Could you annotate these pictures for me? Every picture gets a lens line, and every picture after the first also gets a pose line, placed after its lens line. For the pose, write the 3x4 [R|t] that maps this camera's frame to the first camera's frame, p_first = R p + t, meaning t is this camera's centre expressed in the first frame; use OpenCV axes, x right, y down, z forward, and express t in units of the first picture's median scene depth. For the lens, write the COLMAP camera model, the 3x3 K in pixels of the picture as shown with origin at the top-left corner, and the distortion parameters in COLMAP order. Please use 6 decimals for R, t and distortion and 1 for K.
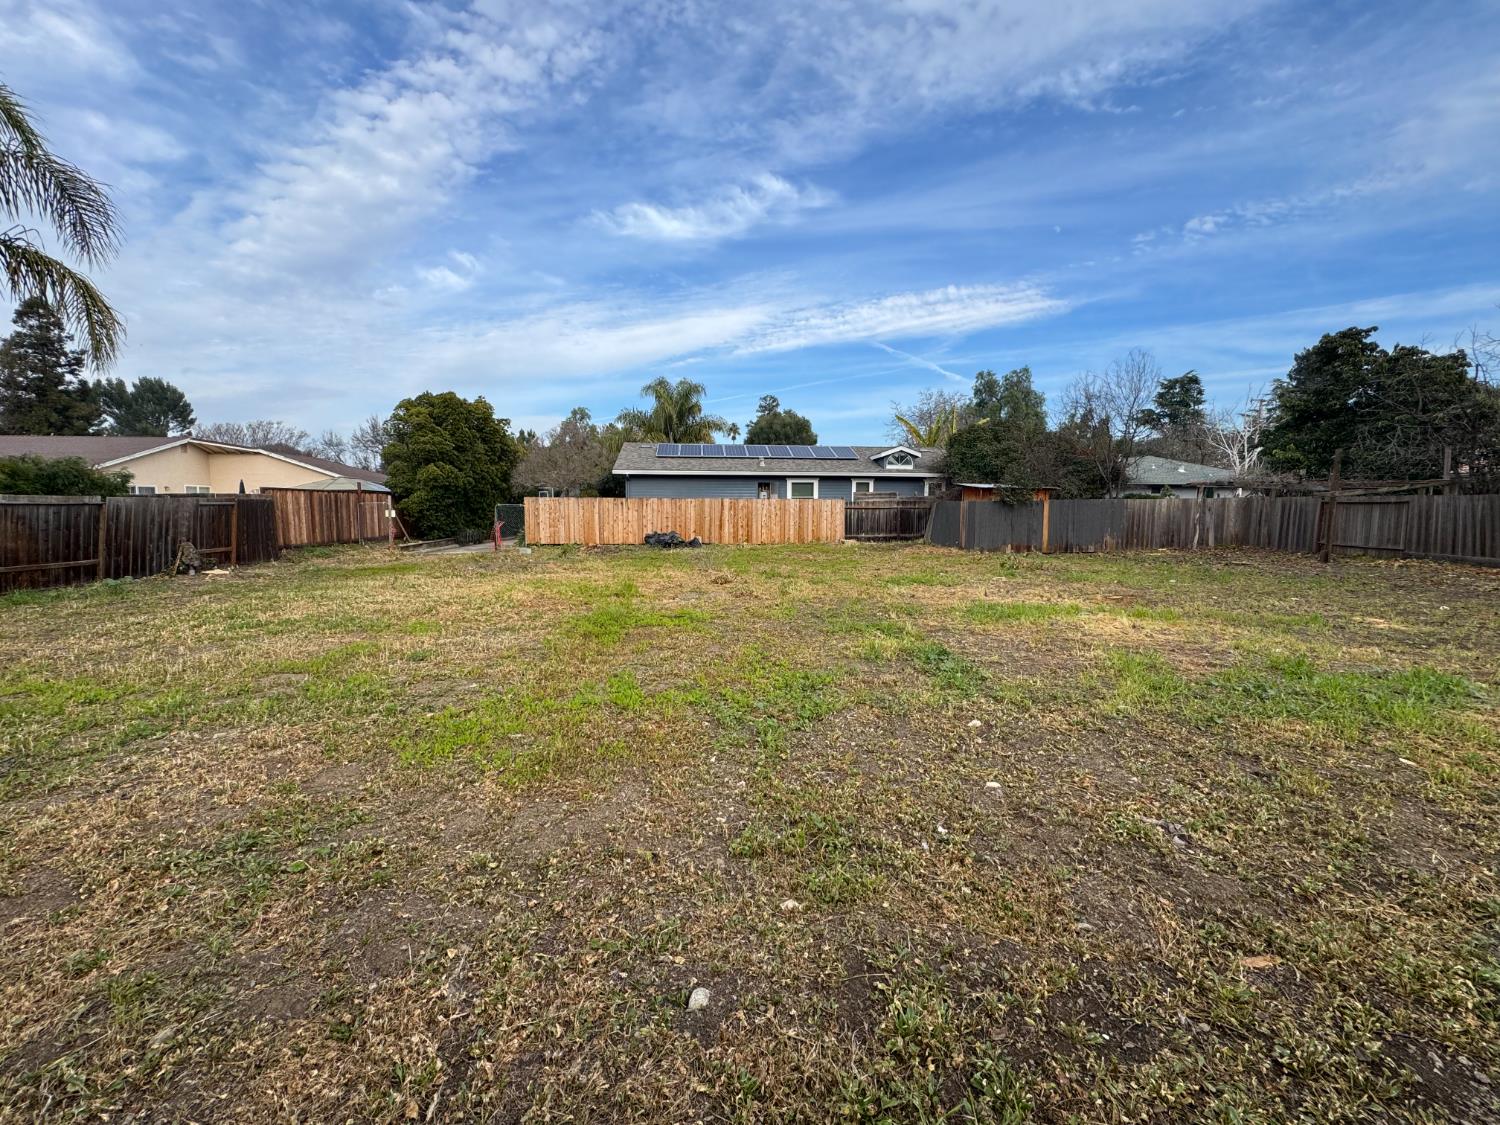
lens RADIAL K [[599.8, 0, 749.1], [0, 599.8, 568.7], [0, 0, 1]] dist [0.000042, 0.000297]
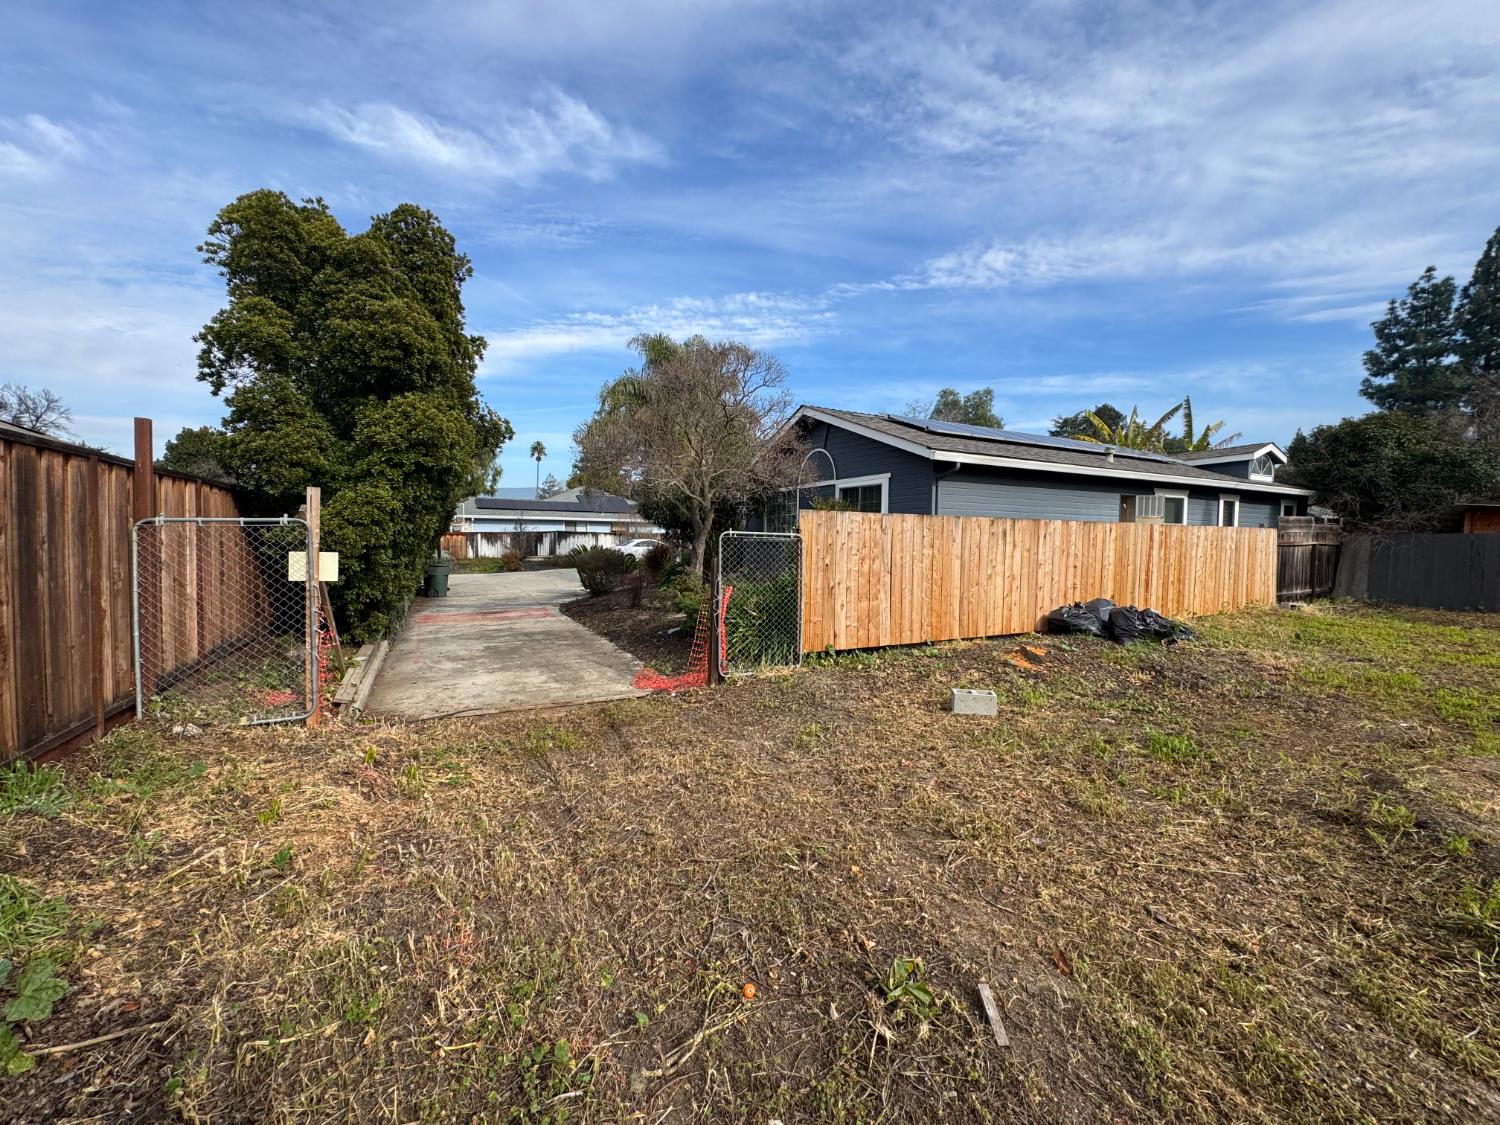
lens RADIAL K [[599.8, 0, 749.1], [0, 599.8, 568.7], [0, 0, 1]] dist [0.000042, 0.000297]
pose [[0.907812, -0.011476, 0.419220, -0.519492], [0.018079, 0.999767, -0.011783, -0.081743], [-0.418987, 0.018276, 0.907808, 0.697633]]
